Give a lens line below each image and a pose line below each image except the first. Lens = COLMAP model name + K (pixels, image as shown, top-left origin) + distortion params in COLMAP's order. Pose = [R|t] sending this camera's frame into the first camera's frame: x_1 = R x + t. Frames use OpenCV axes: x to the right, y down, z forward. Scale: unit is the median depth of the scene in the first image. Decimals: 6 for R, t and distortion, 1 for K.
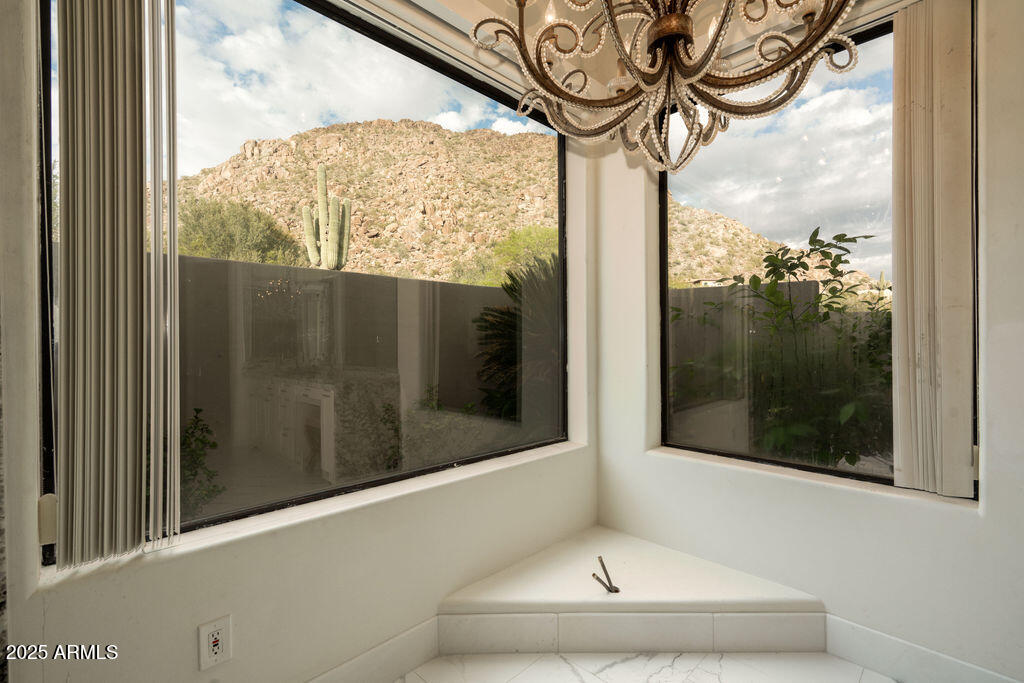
lens RADIAL K [[460.3, 0, 512.0], [0, 460.3, 341.5], [0, 0, 1]] dist [-0.004986, -0.000110]
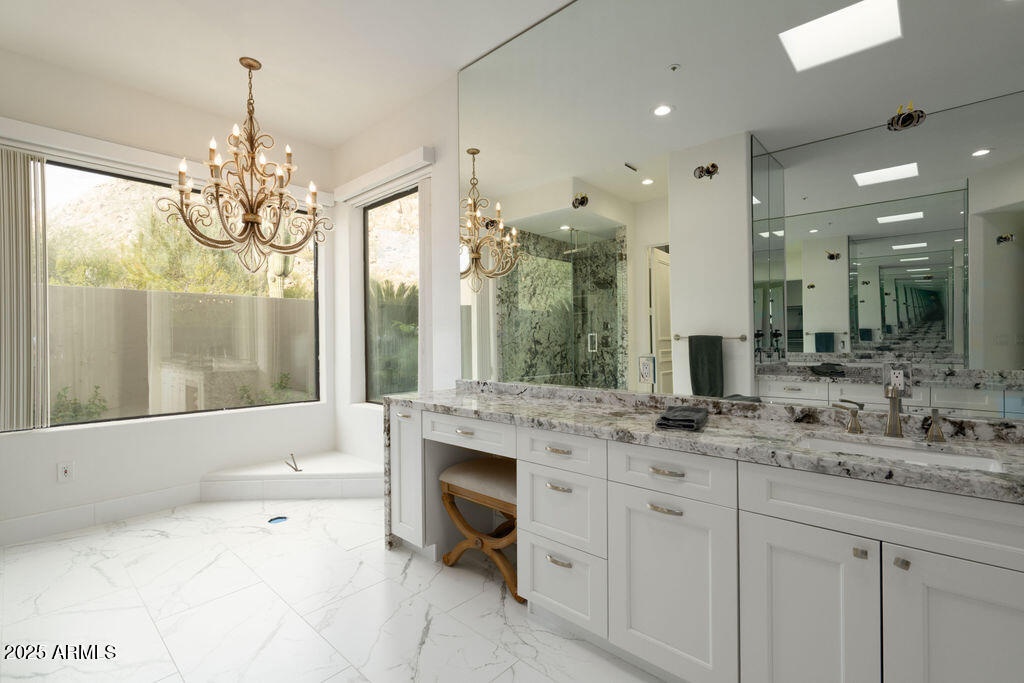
lens RADIAL K [[460.3, 0, 512.0], [0, 460.3, 341.5], [0, 0, 1]] dist [-0.004986, -0.000110]
pose [[0.998910, -0.003472, 0.046553, 1.097041], [0.003485, 0.999994, -0.000185, 0.001998], [-0.046552, 0.000347, 0.998916, -1.037658]]
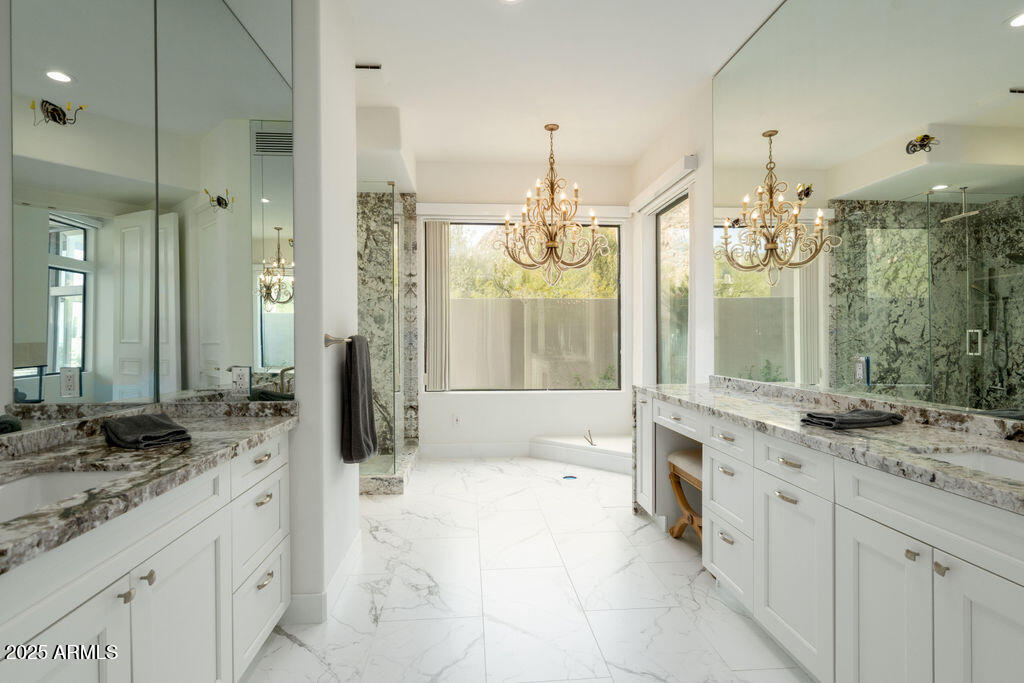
lens RADIAL K [[500.1, 0, 512.0], [0, 500.1, 341.5], [0, 0, 1]] dist [-0.002590, 0.000156]
pose [[0.770273, 0.006254, -0.637683, 1.609680], [-0.002637, 0.999975, 0.006622, 0.001350], [0.637708, -0.003420, 0.770270, -1.294568]]
